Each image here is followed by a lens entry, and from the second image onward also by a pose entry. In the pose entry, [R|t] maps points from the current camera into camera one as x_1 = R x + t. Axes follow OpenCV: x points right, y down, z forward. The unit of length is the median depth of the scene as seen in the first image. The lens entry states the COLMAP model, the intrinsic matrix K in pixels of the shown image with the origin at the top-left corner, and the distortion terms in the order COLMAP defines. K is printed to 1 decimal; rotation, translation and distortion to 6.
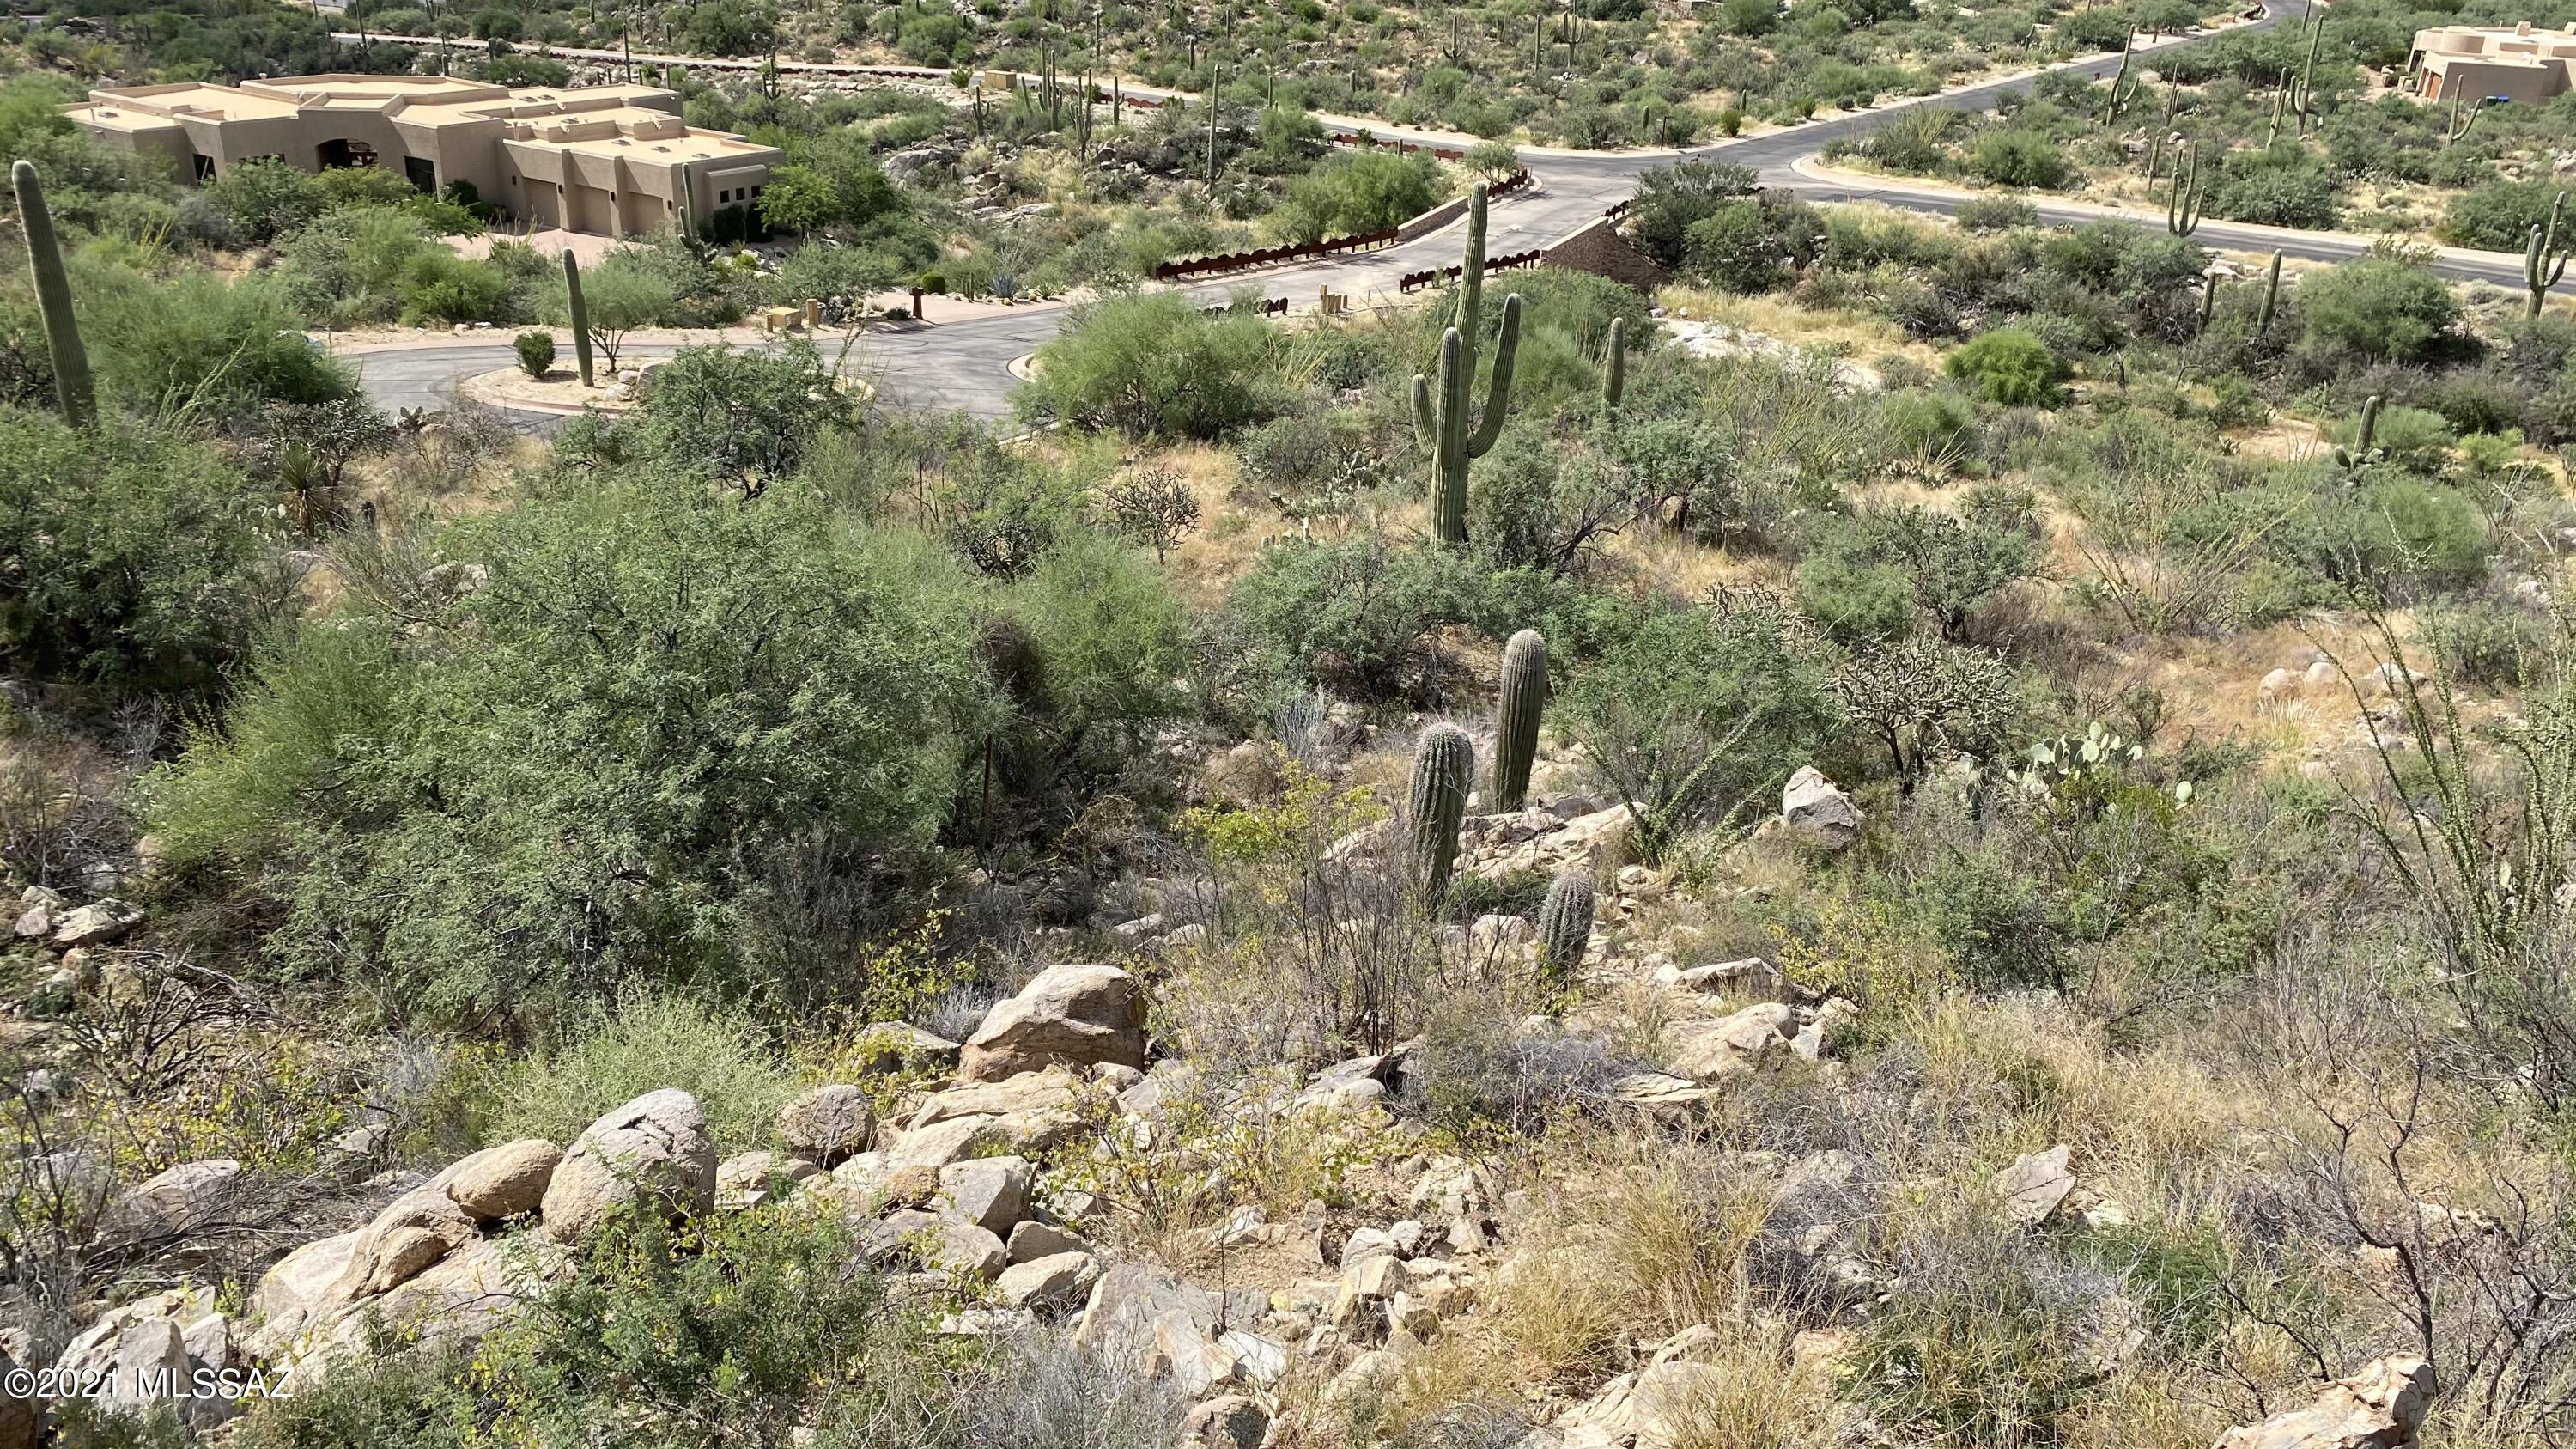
lens RADIAL K [[1970.3, 0, 1298.0], [0, 1970.3, 693.4], [0, 0, 1]] dist [0.128024, -0.358130]
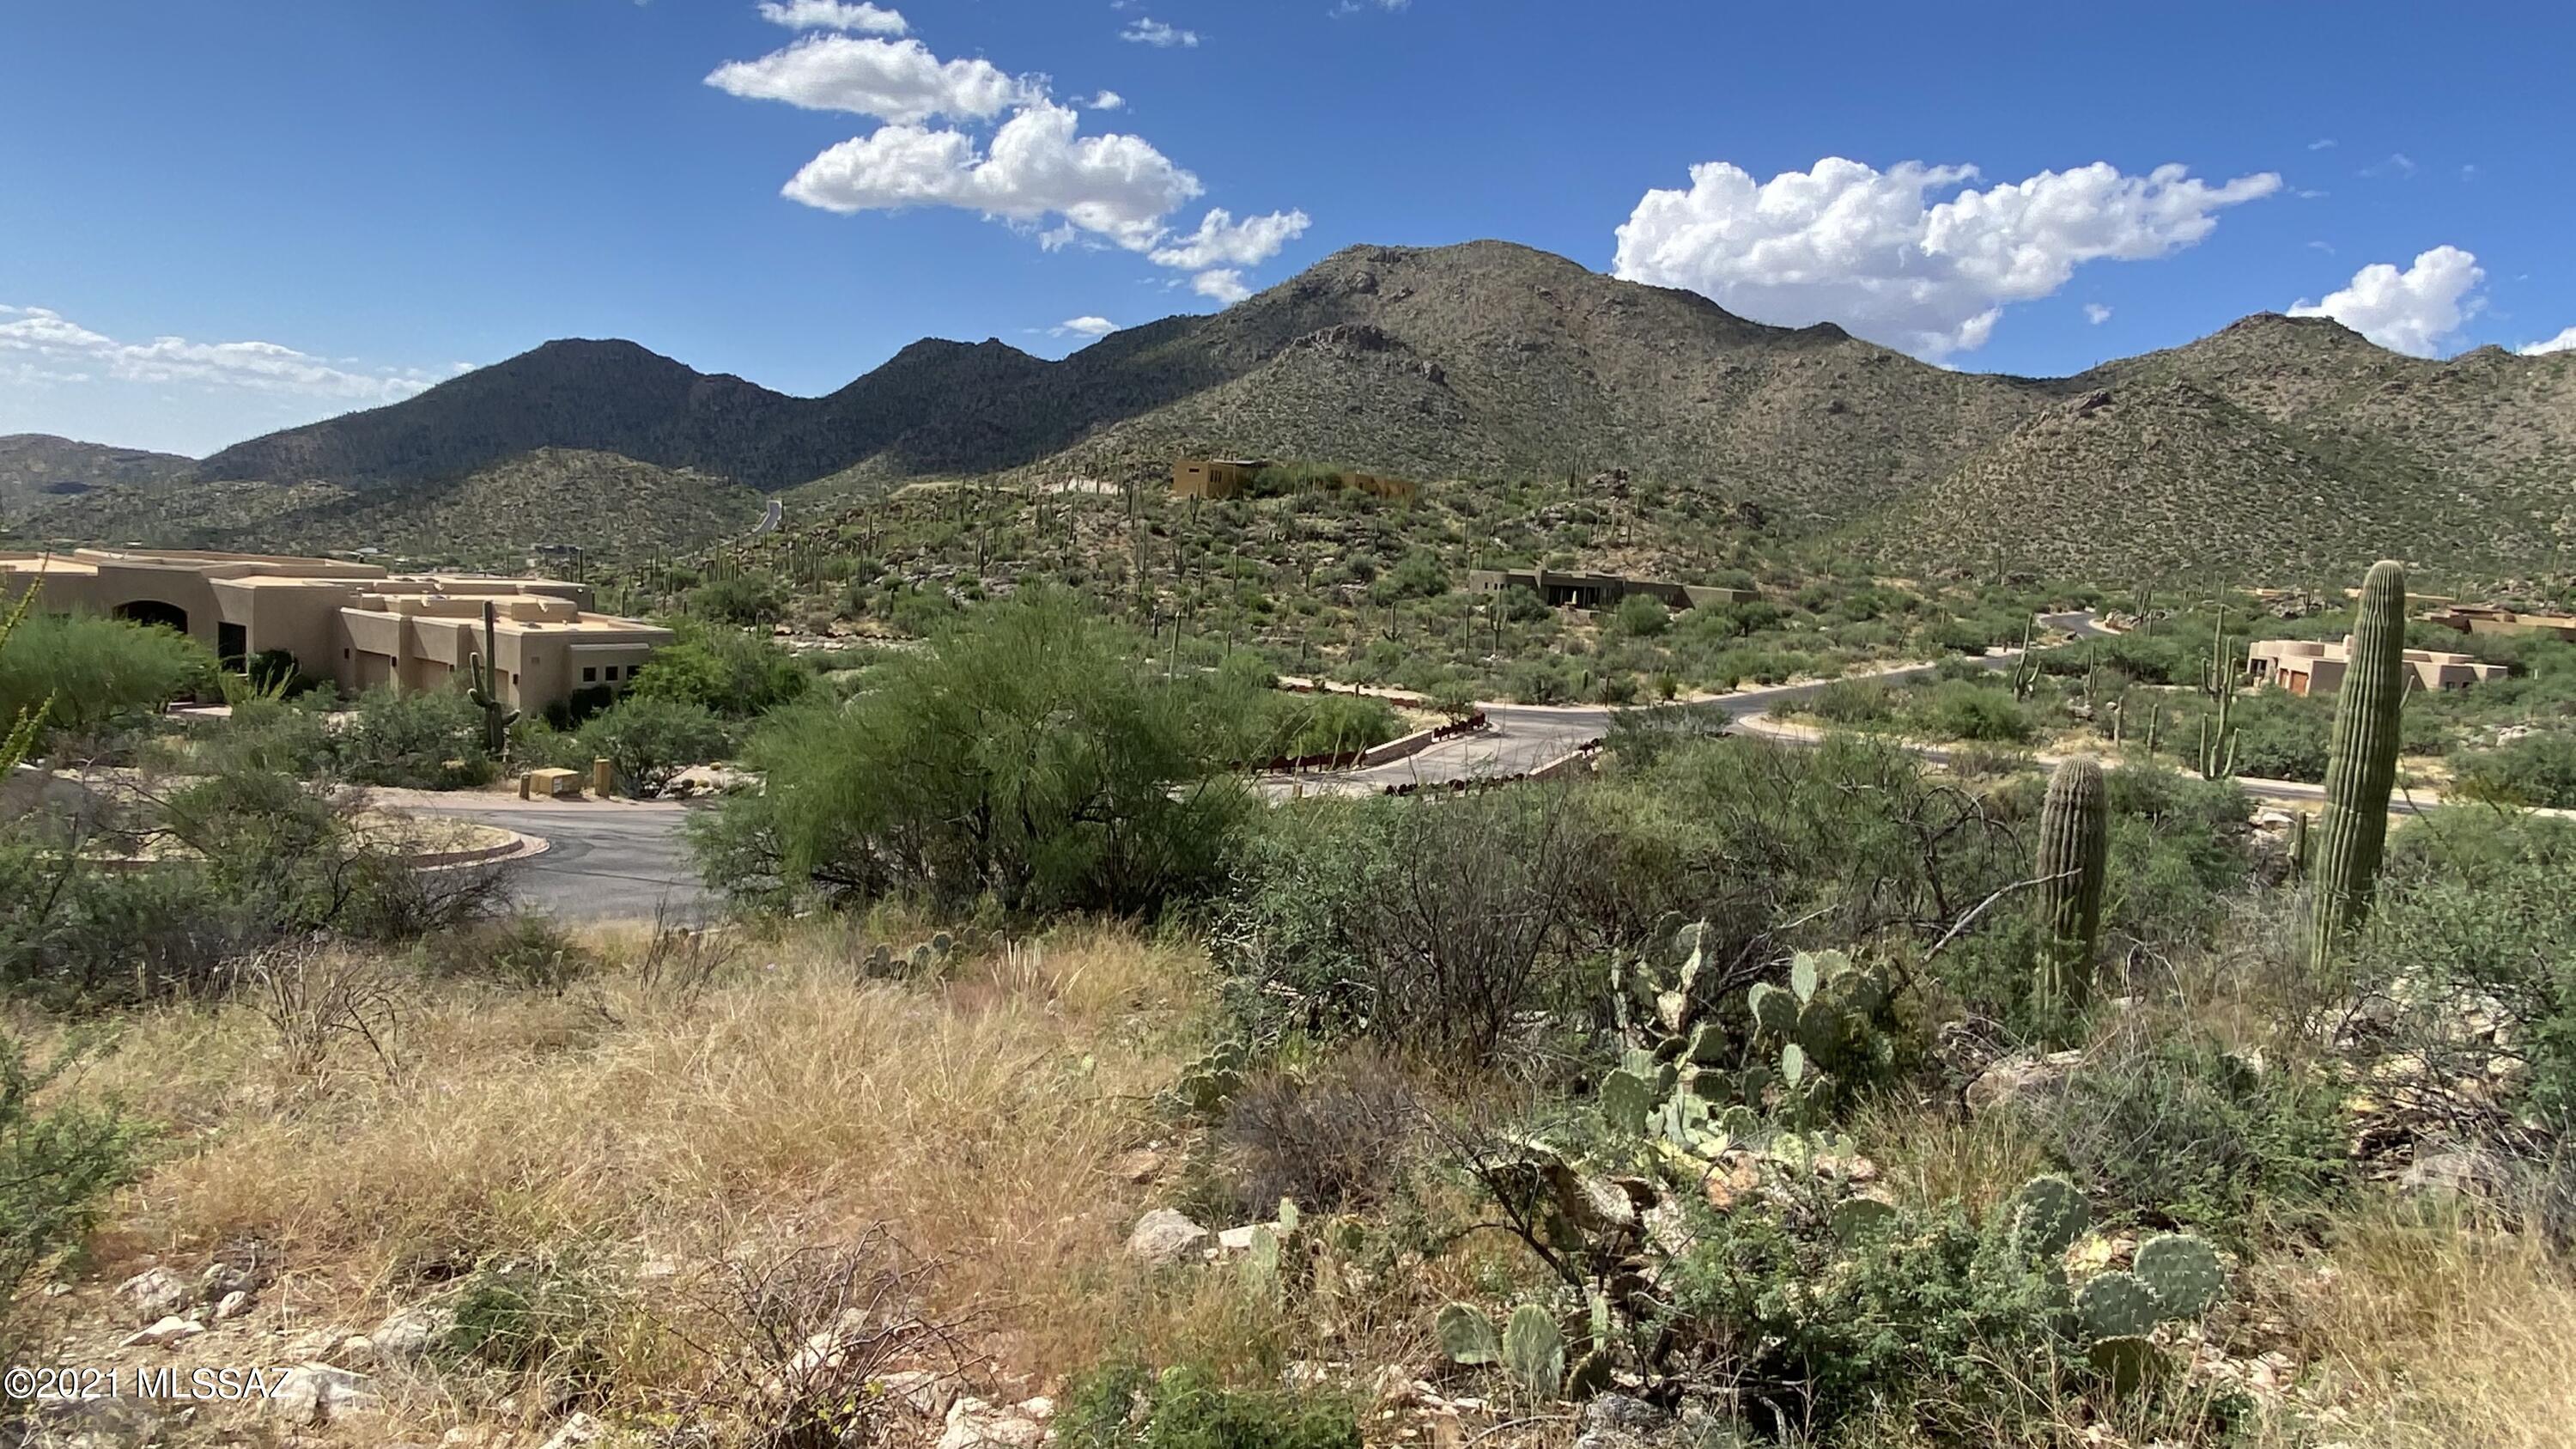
lens RADIAL K [[1618.3, 0, 1299.4], [0, 1618.3, 716.1], [0, 0, 1]] dist [0.067170, -0.077719]
pose [[0.998949, 0.026876, 0.037141, -0.011177], [-0.014977, 0.957005, -0.289683, -0.033071], [-0.043330, 0.288822, 0.956402, 0.302549]]
